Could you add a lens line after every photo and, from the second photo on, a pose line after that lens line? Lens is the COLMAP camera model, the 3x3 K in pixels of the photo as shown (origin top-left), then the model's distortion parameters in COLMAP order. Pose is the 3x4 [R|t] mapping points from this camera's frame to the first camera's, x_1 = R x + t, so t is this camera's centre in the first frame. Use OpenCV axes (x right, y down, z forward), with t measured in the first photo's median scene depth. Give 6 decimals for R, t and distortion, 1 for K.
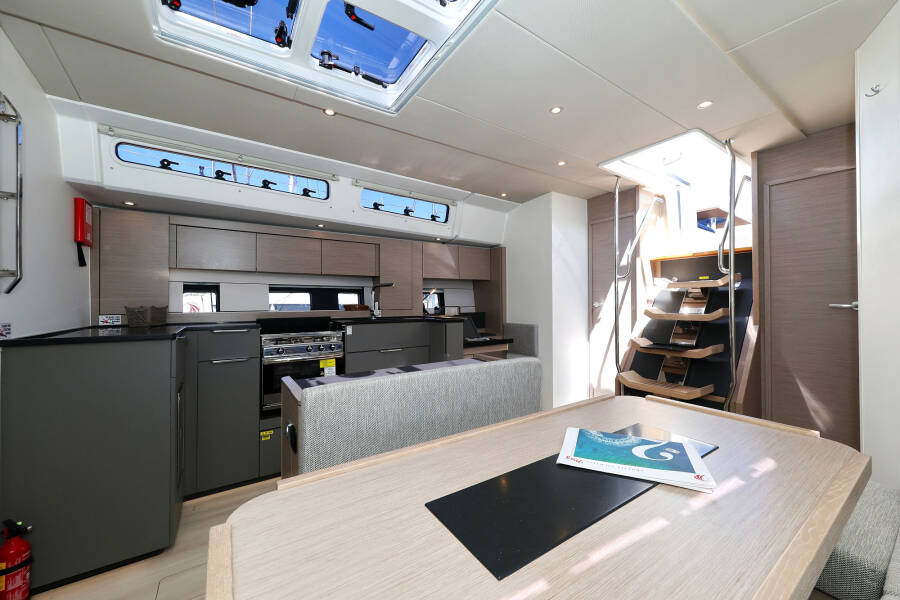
lens RADIAL K [[339.7, 0, 450.6], [0, 339.7, 296.2], [0, 0, 1]] dist [-0.012494, 0.000000]
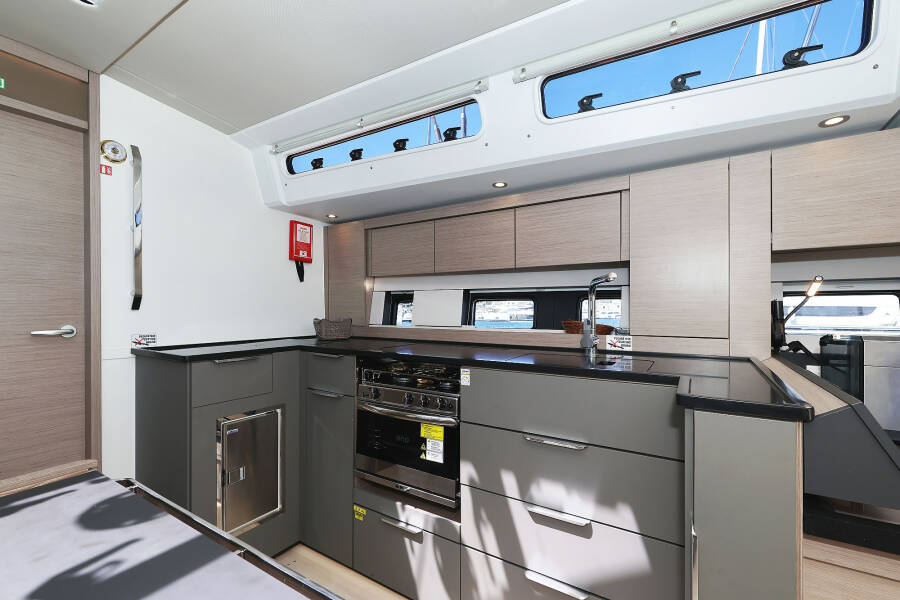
lens RADIAL K [[389.2, 0, 448.7], [0, 389.2, 307.5], [0, 0, 1]] dist [-0.001217, -0.000142]
pose [[0.384470, 0.004948, -0.923124, 0.258258], [0.014530, 0.999829, 0.011411, -0.007201], [0.923023, -0.017800, 0.384333, 0.878443]]
